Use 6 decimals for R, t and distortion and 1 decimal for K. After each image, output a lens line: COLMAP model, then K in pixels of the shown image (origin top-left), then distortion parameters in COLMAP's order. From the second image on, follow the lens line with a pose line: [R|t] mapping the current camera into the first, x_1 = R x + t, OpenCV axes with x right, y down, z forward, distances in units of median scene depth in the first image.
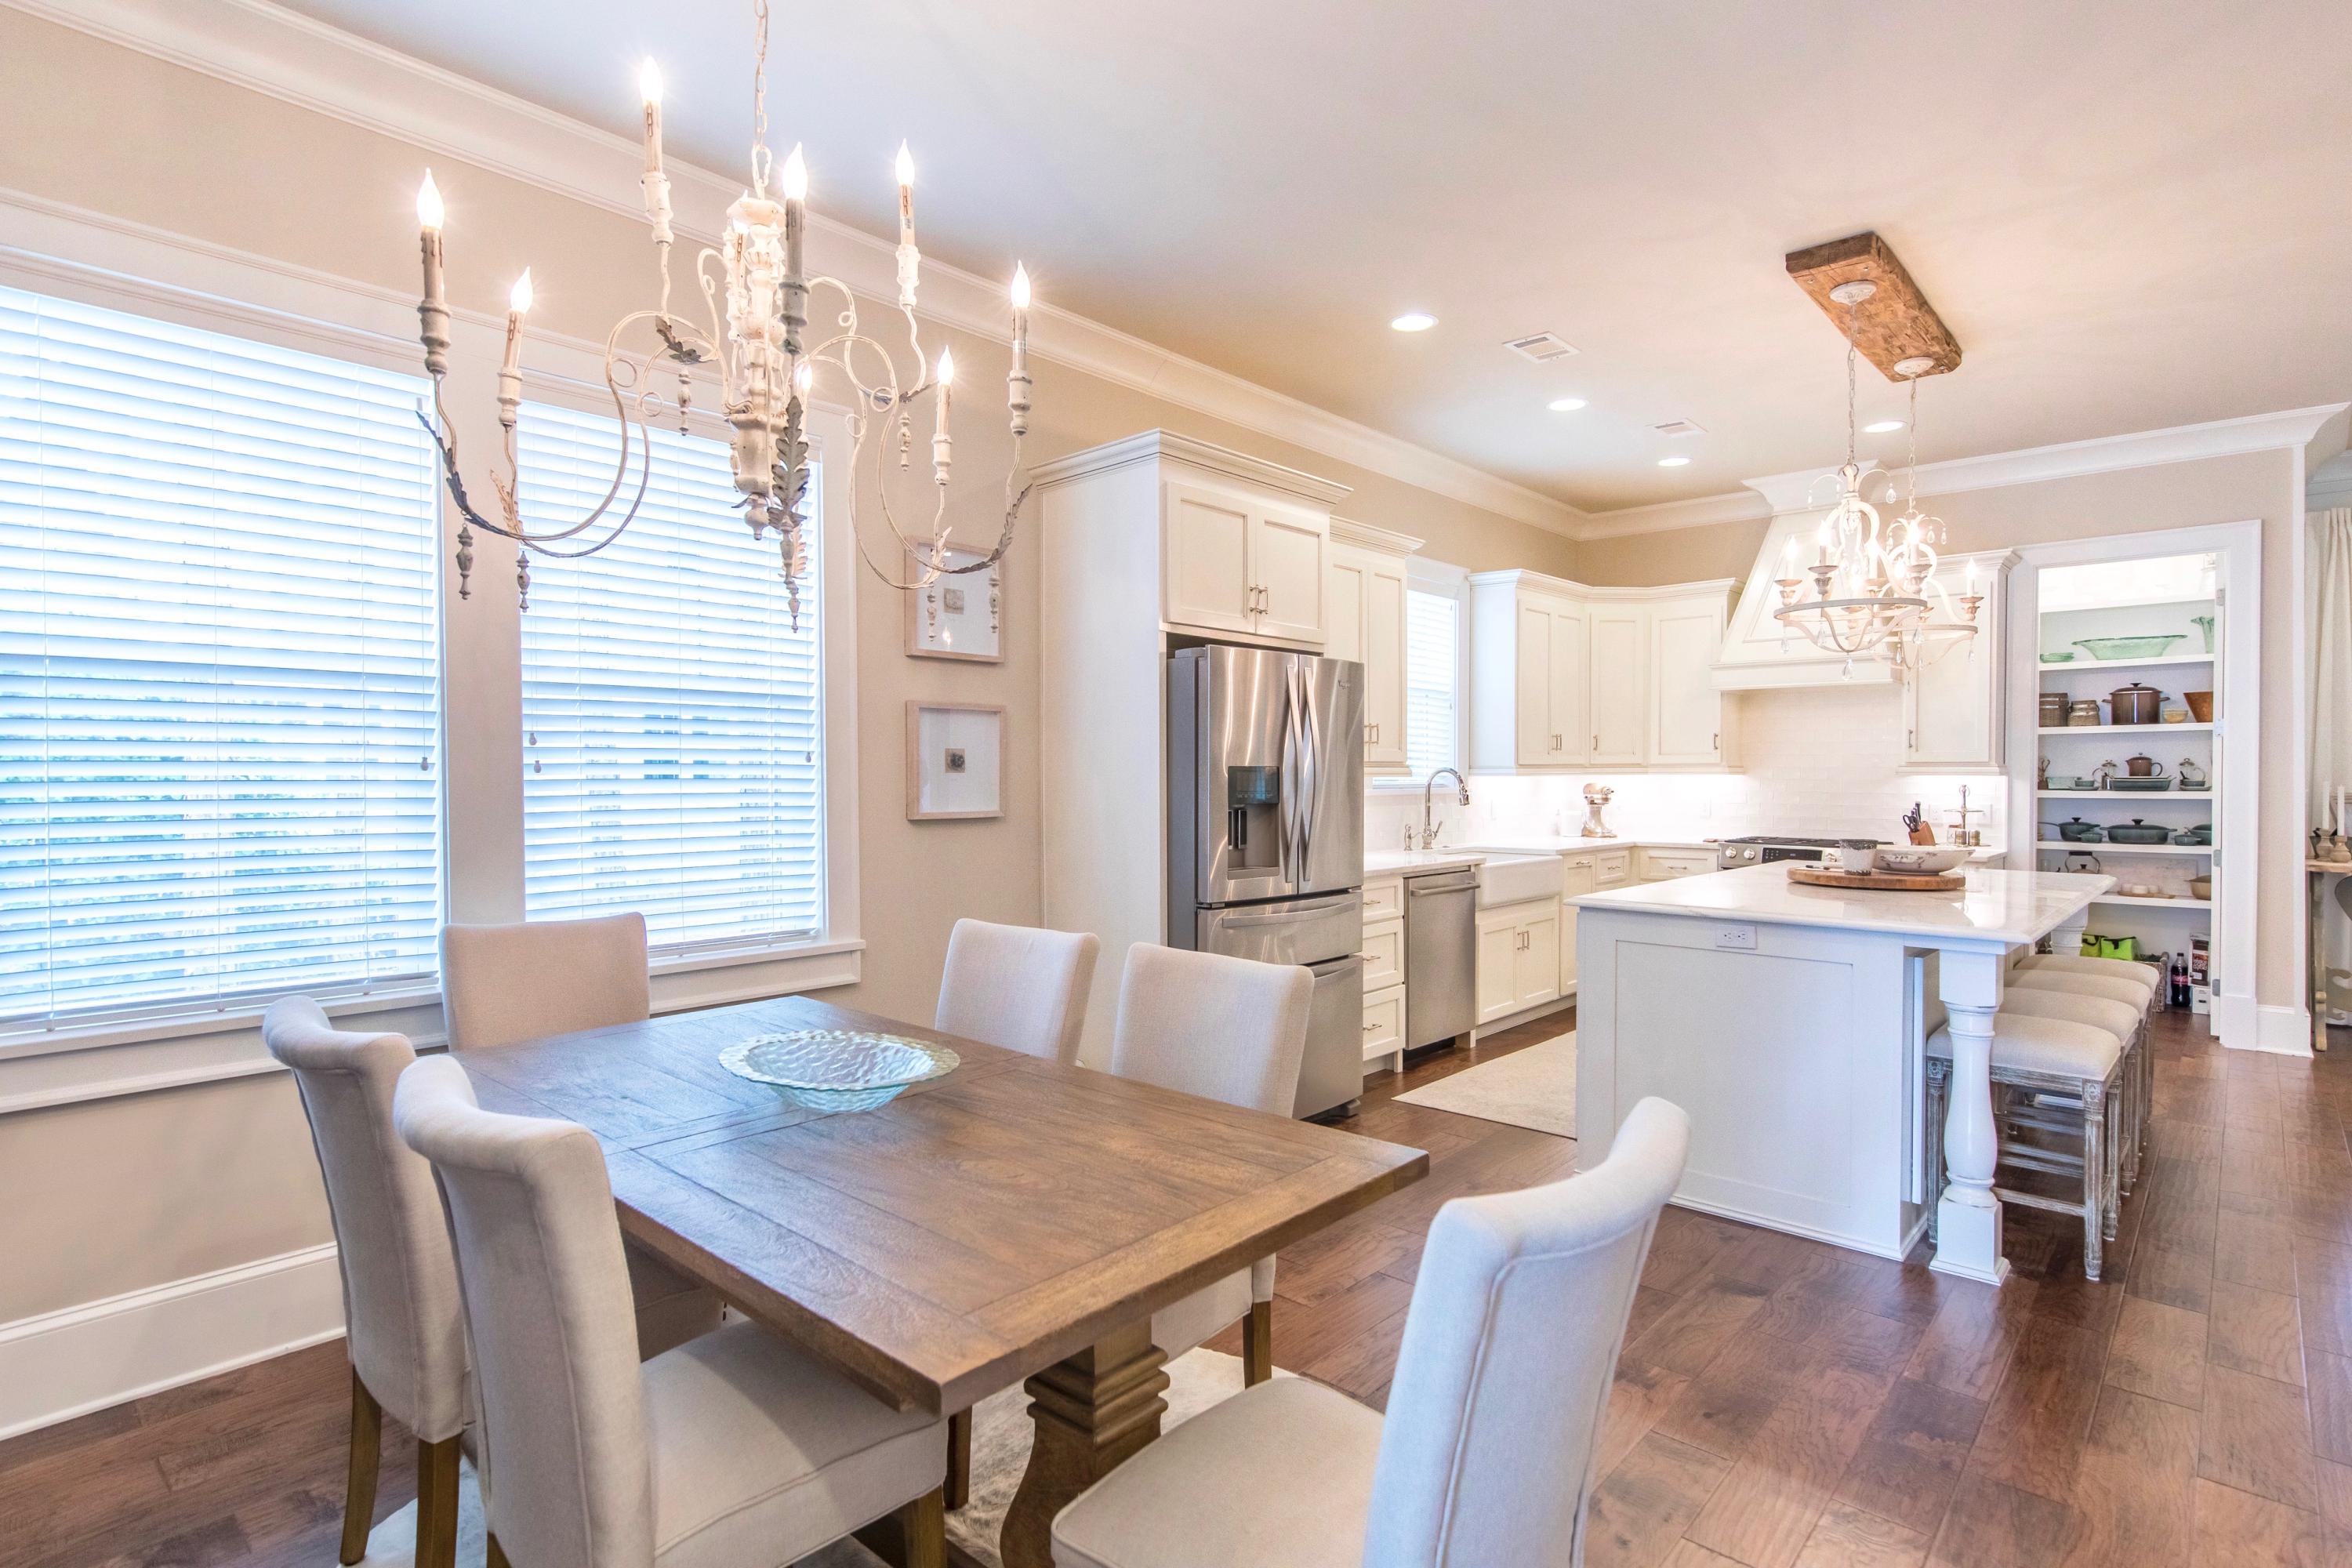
lens RADIAL K [[1174.6, 0, 1193.0], [0, 1174.6, 785.4], [0, 0, 1]] dist [-0.015289, 0.003052]
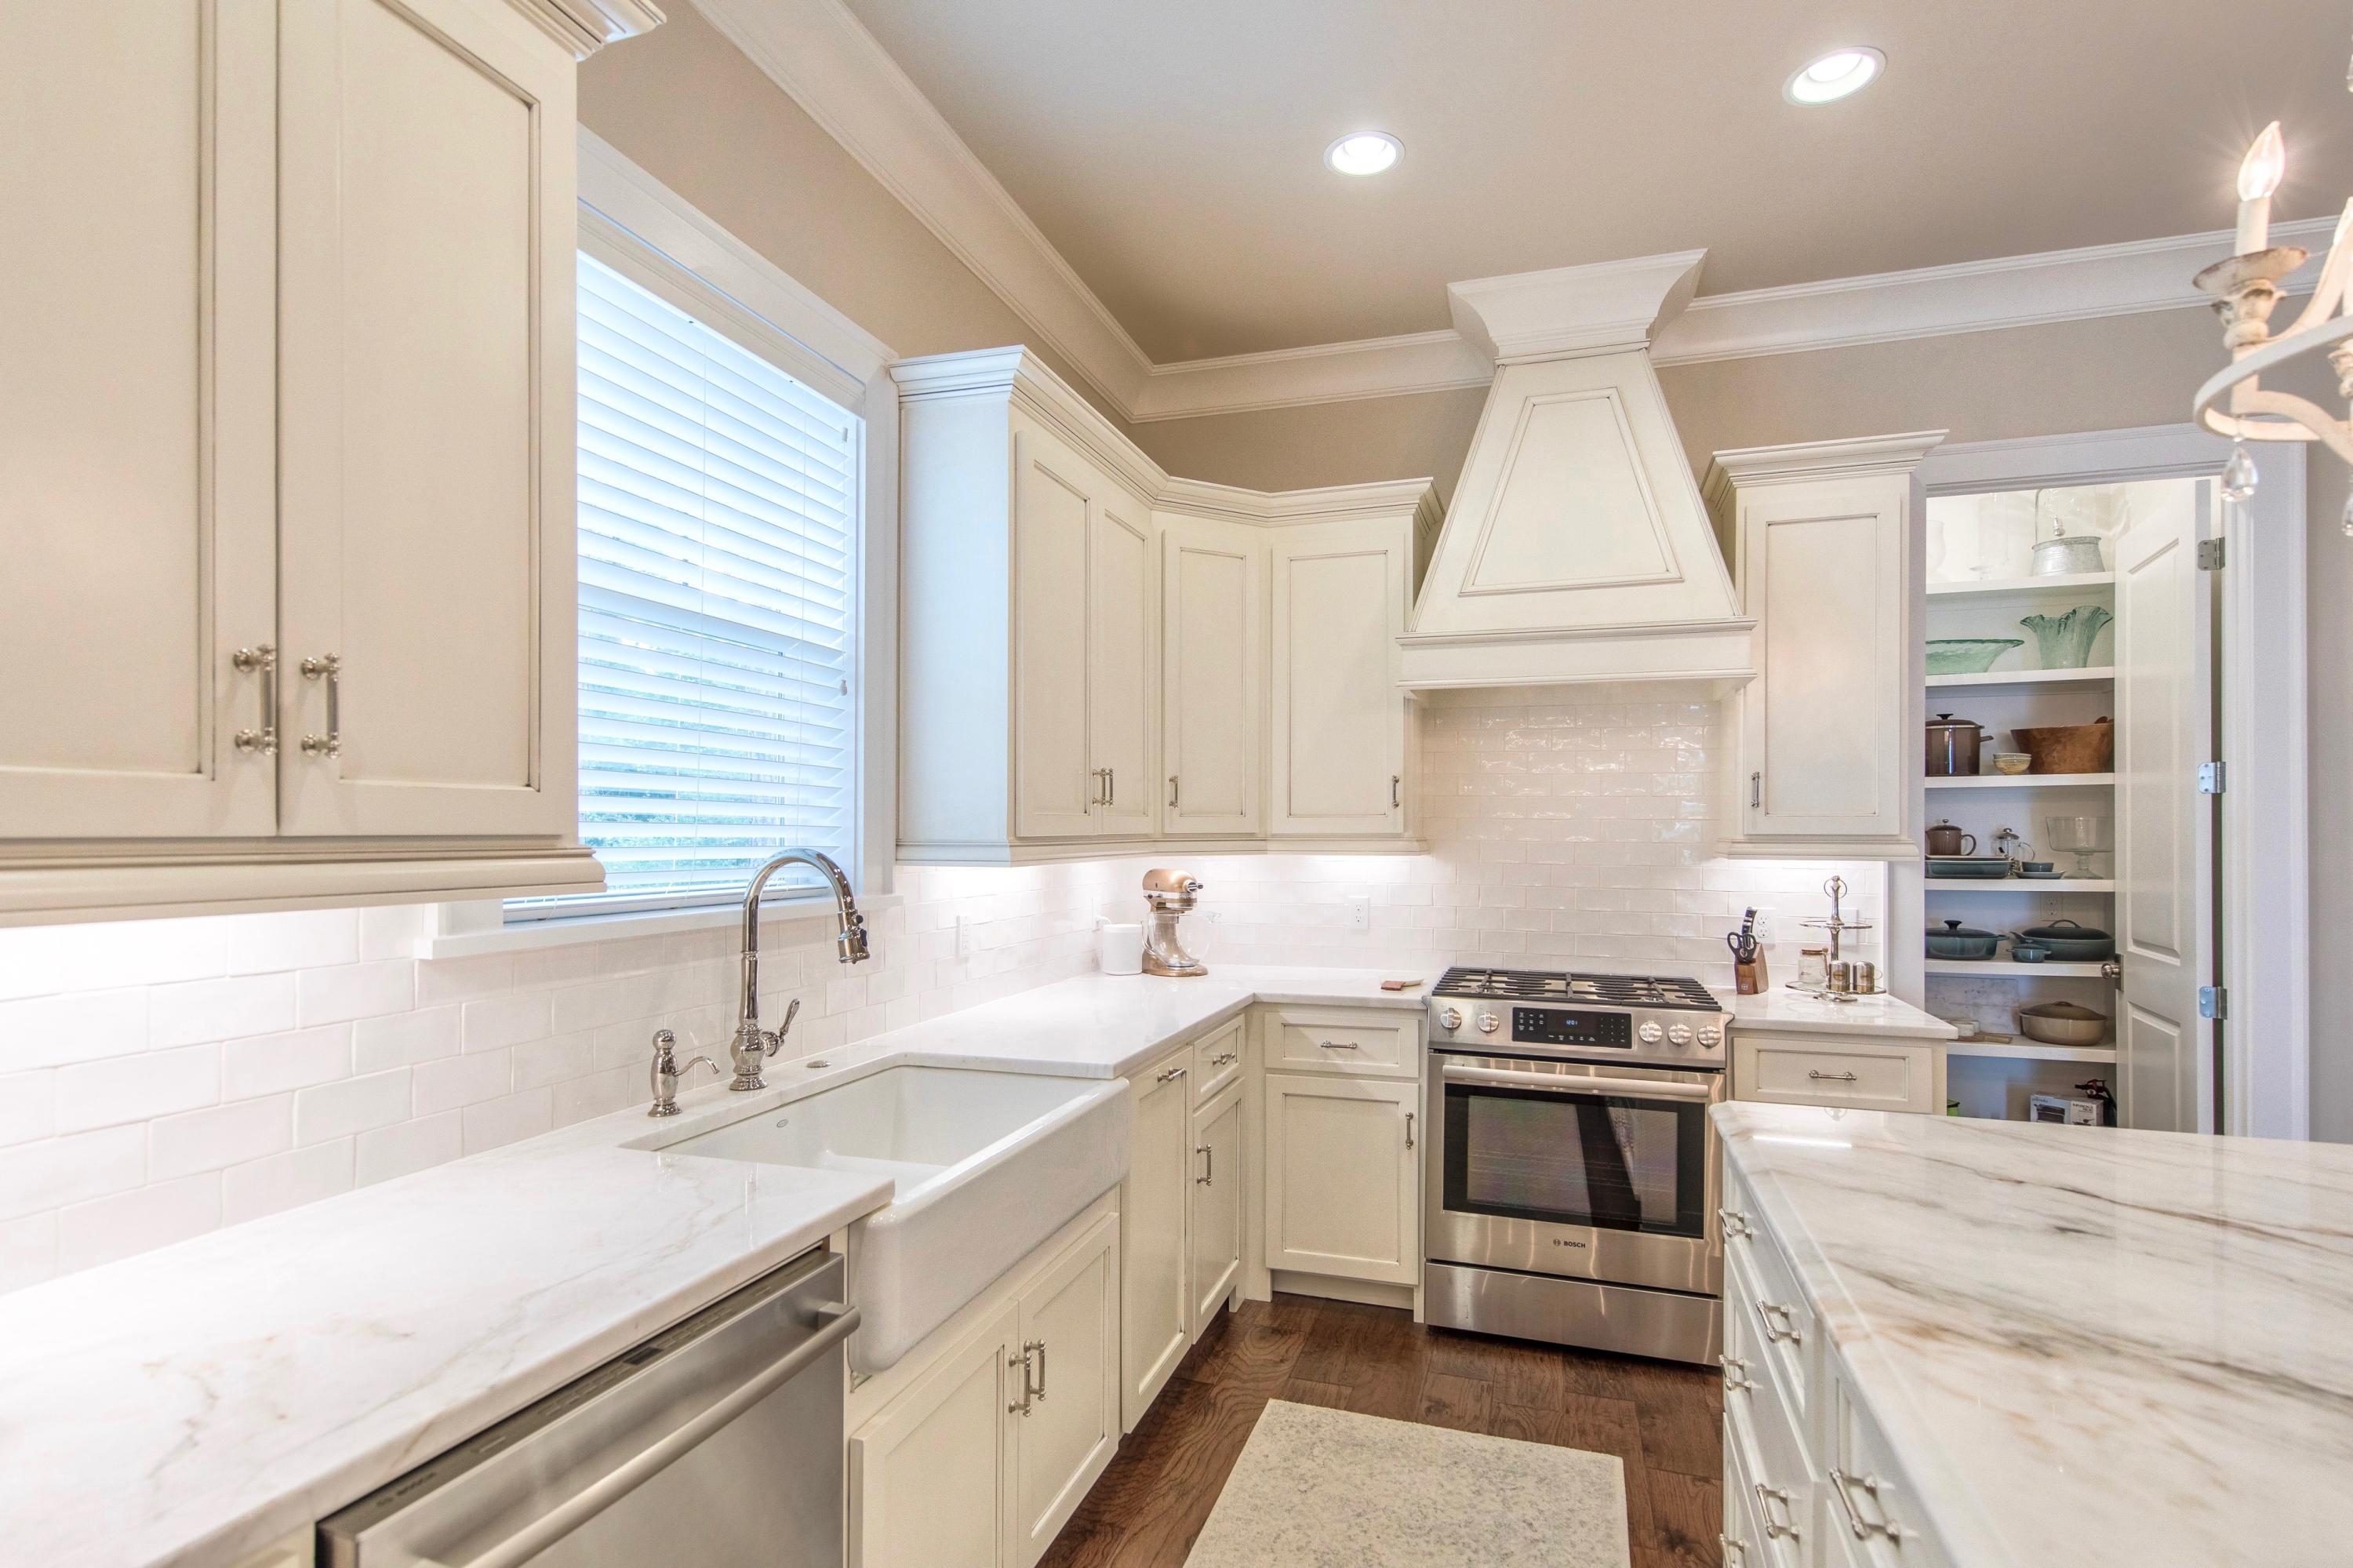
lens RADIAL K [[1107.4, 0, 1230.0], [0, 1107.4, 824.6], [0, 0, 1]] dist [-0.003488, -0.000128]
pose [[0.903688, 0.005382, 0.428158, 0.178820], [0.002718, 0.999829, -0.018303, -0.015074], [-0.428184, 0.017704, 0.903518, 0.617576]]
